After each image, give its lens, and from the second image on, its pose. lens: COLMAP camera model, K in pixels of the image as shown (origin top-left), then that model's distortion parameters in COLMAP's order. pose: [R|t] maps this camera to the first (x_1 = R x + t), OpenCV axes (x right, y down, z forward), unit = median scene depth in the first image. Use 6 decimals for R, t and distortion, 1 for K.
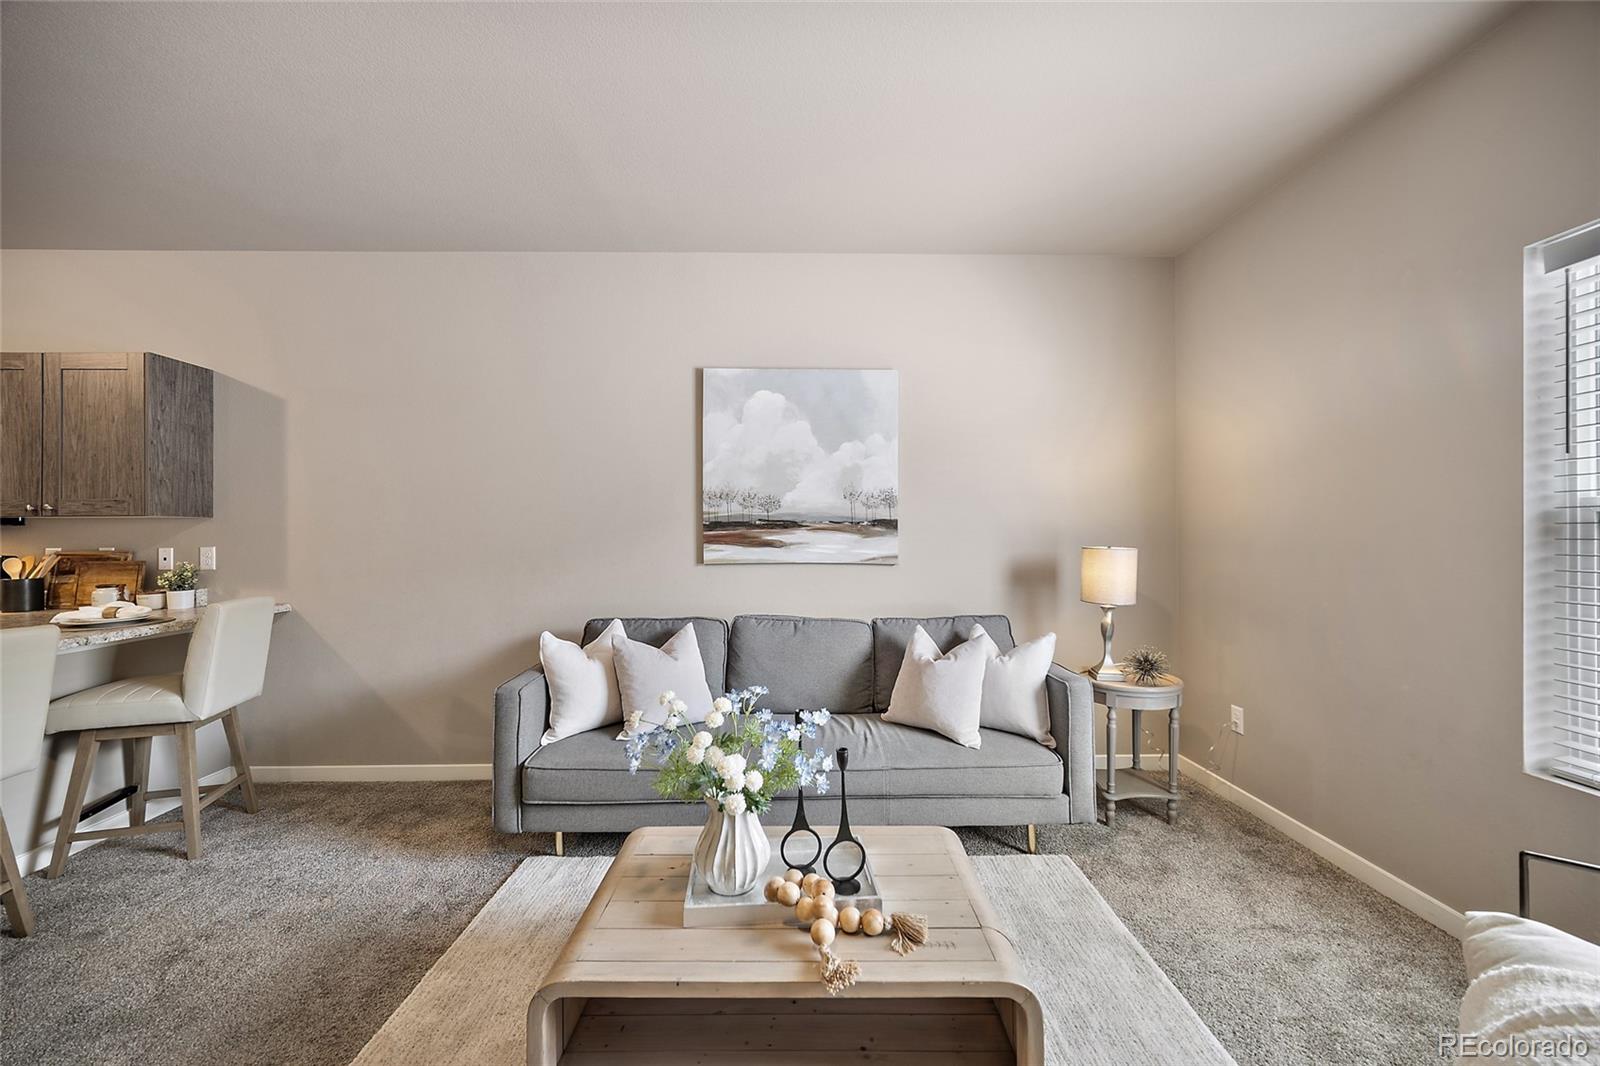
lens RADIAL K [[628.4, 0, 808.5], [0, 628.4, 532.8], [0, 0, 1]] dist [-0.004557, 0.000488]
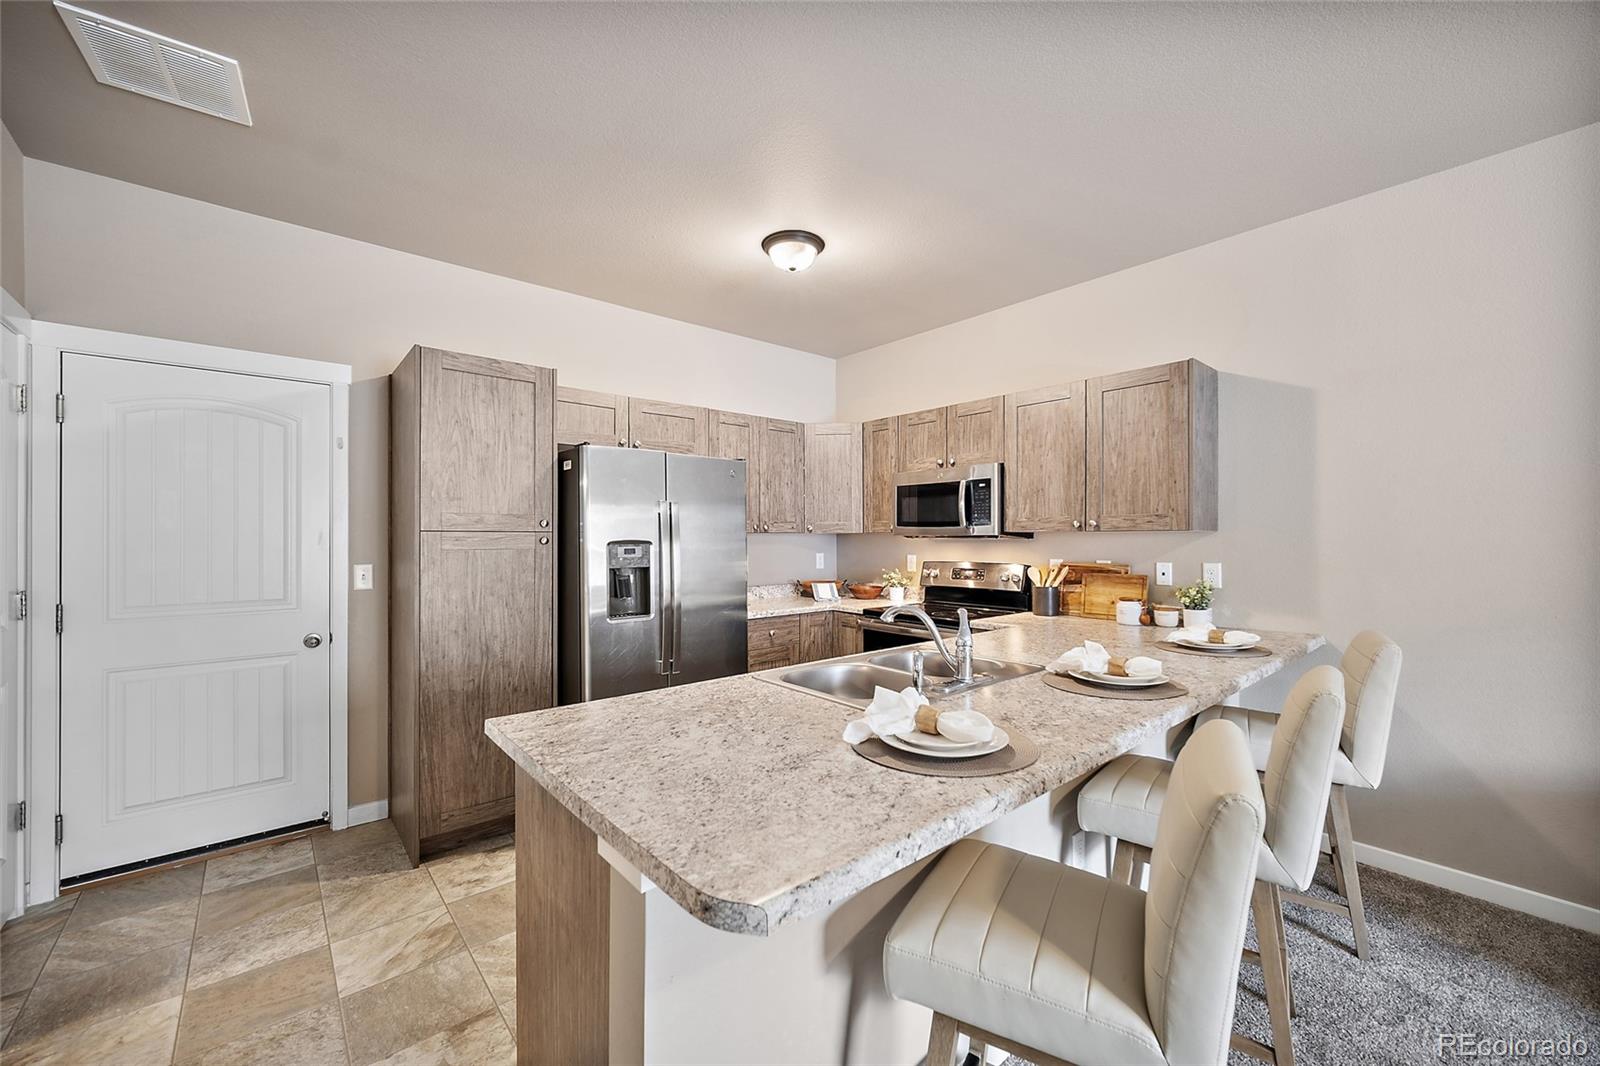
lens RADIAL K [[628.4, 0, 803.3], [0, 628.4, 536.1], [0, 0, 1]] dist [-0.004557, 0.000488]
pose [[0.626035, 0.002428, -0.779791, -0.649056], [-0.000792, 0.999997, 0.002478, -0.019730], [0.779795, -0.000933, 0.626035, -0.052705]]
